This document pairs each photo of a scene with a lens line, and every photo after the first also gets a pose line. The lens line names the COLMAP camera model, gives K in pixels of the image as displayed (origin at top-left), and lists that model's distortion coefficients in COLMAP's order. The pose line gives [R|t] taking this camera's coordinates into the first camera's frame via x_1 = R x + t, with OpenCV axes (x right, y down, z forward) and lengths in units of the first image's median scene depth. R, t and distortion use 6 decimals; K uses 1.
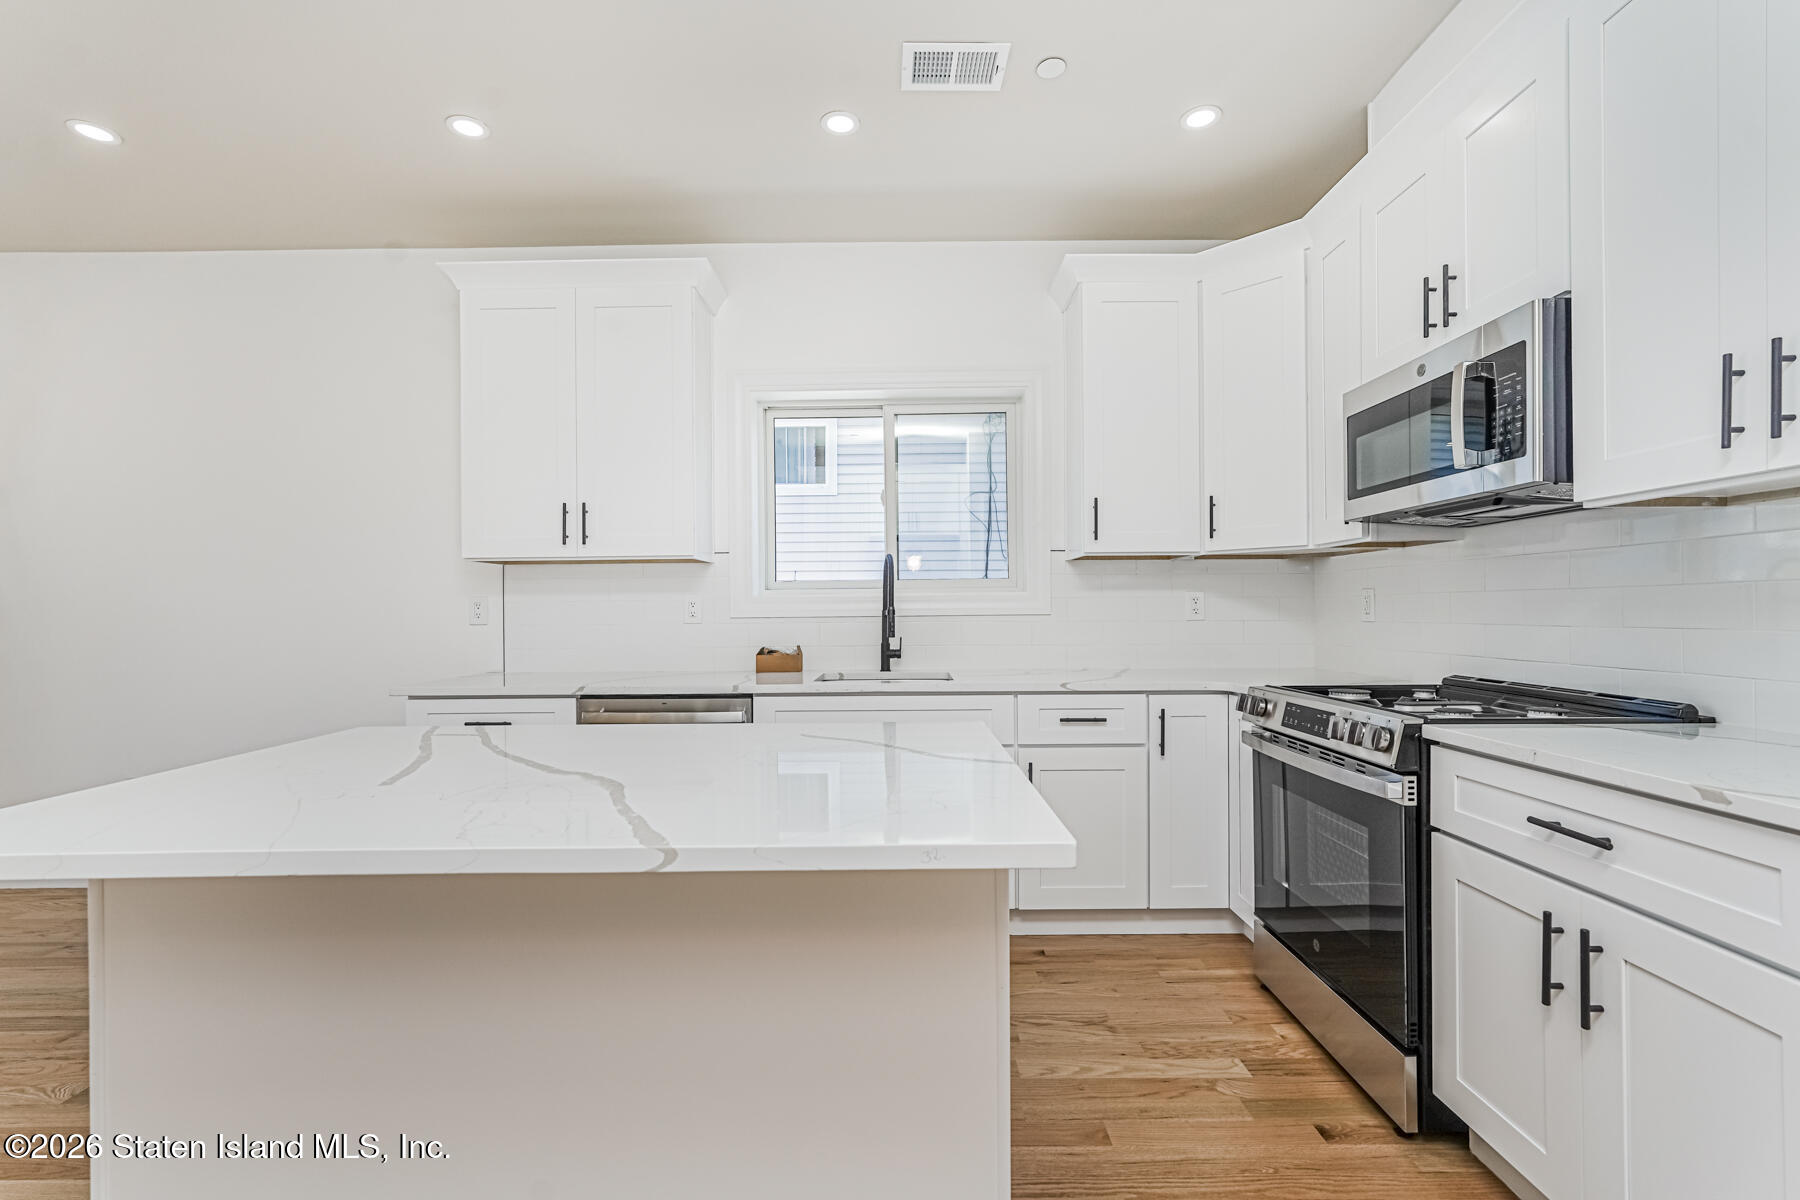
lens RADIAL K [[793.0, 0, 901.8], [0, 793.0, 607.3], [0, 0, 1]] dist [-0.019207, 0.010364]
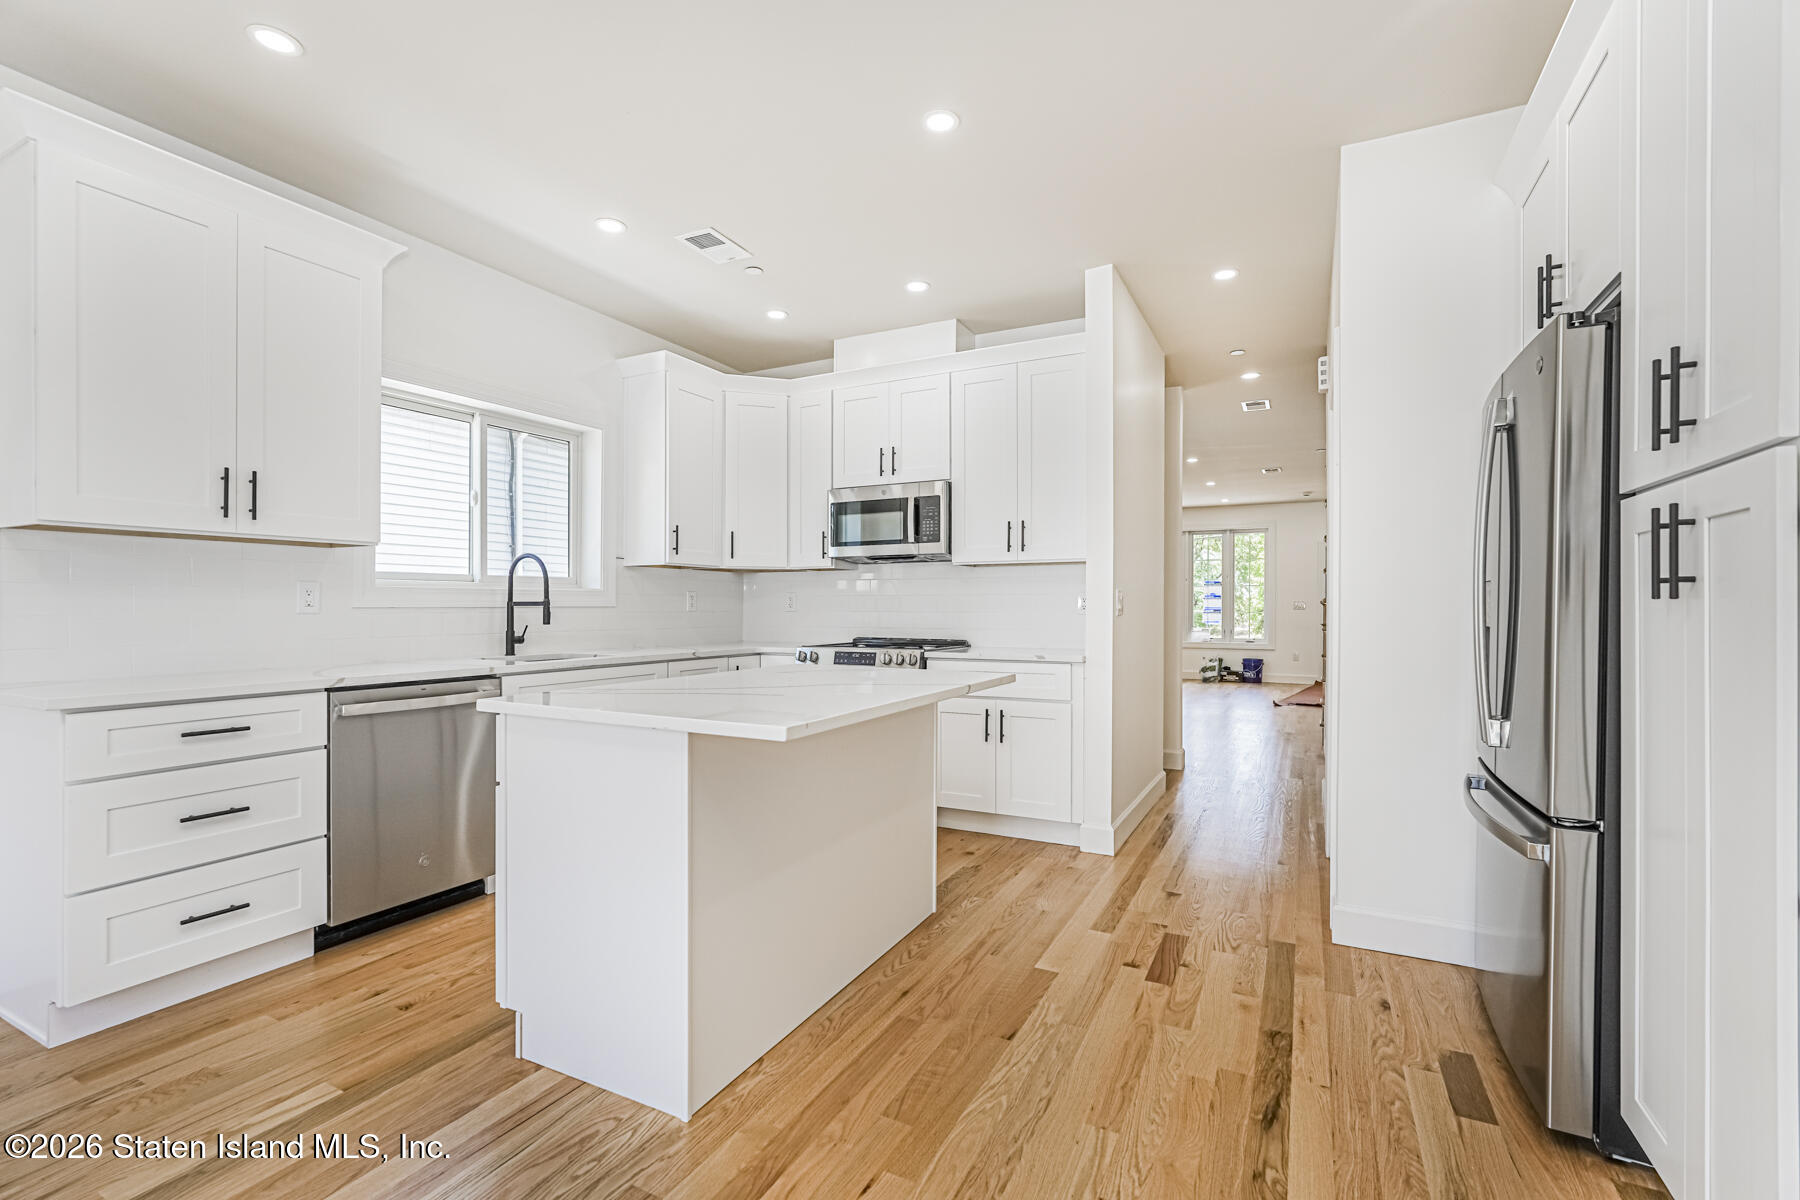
lens RADIAL K [[793.0, 0, 901.8], [0, 793.0, 607.3], [0, 0, 1]] dist [-0.019207, 0.010364]
pose [[0.451184, 0.007464, 0.892400, -0.934864], [-0.007235, 0.999963, -0.004706, 0.015691], [-0.892402, -0.004334, 0.451221, -0.013538]]
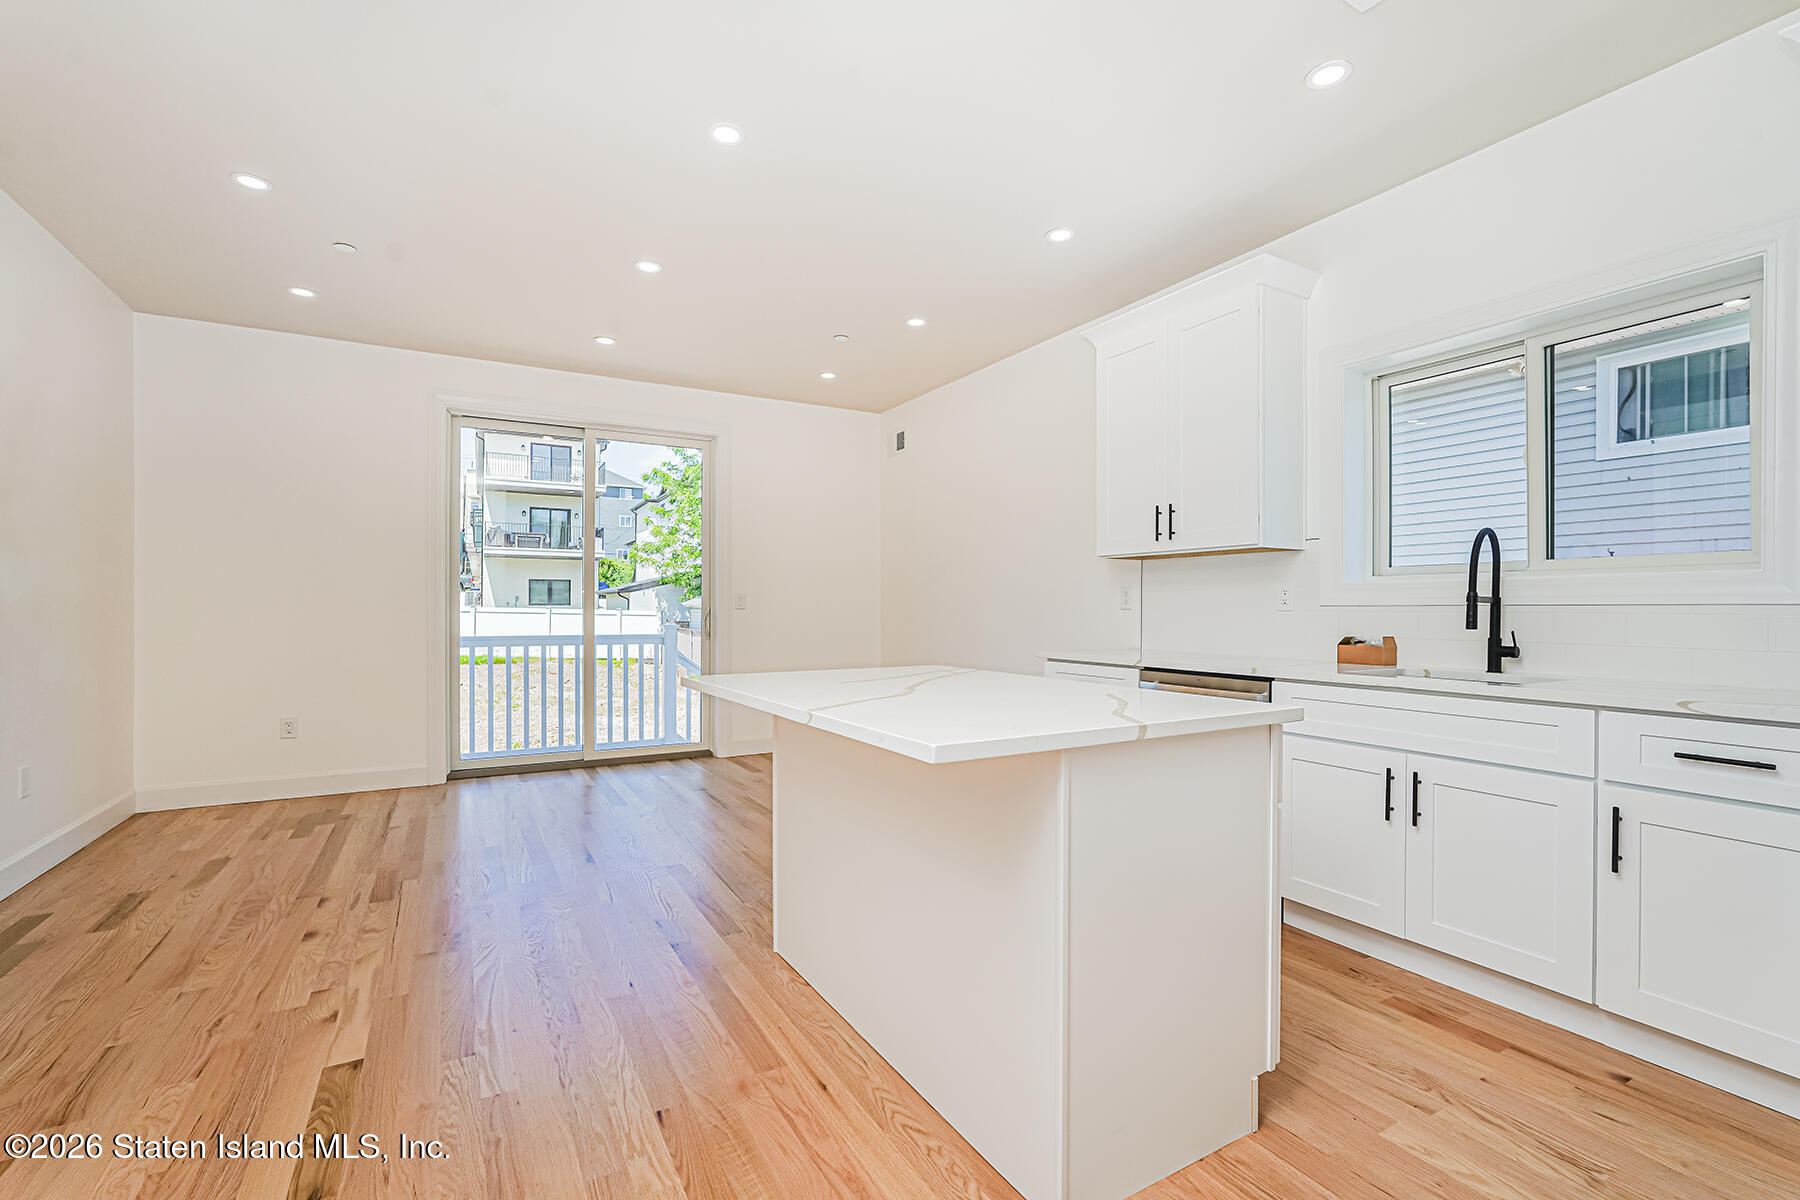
lens RADIAL K [[793.0, 0, 901.8], [0, 793.0, 607.3], [0, 0, 1]] dist [-0.019207, 0.010364]
pose [[0.502655, 0.009377, -0.864436, 0.444824], [-0.006660, 0.999953, 0.006974, 0.015322], [0.864462, 0.002252, 0.502694, 0.085947]]
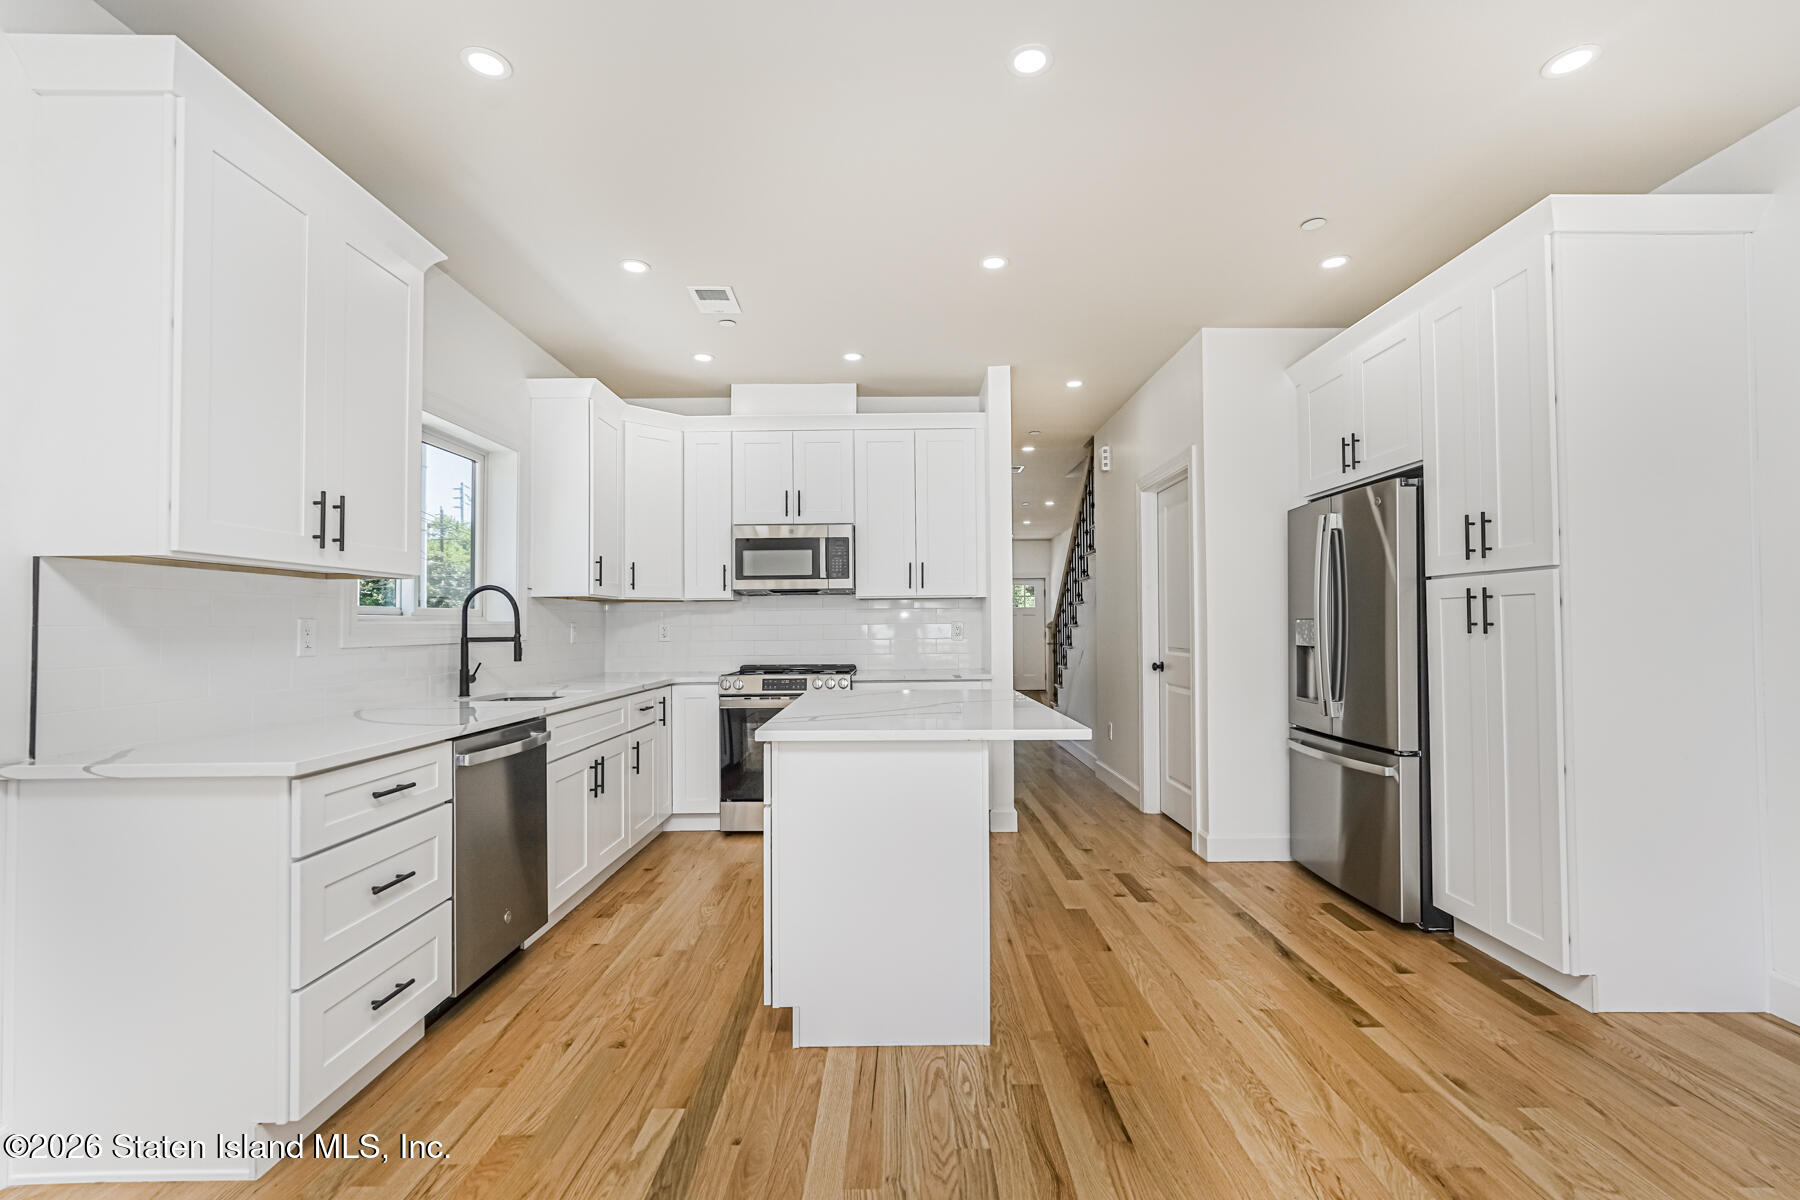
lens RADIAL K [[793.0, 0, 901.8], [0, 793.0, 607.3], [0, 0, 1]] dist [-0.019207, 0.010364]
pose [[-0.009544, 0.031722, 0.999451, -1.277279], [0.004972, 0.999486, -0.031676, 0.000266], [-0.999942, 0.004667, -0.009697, 0.525700]]
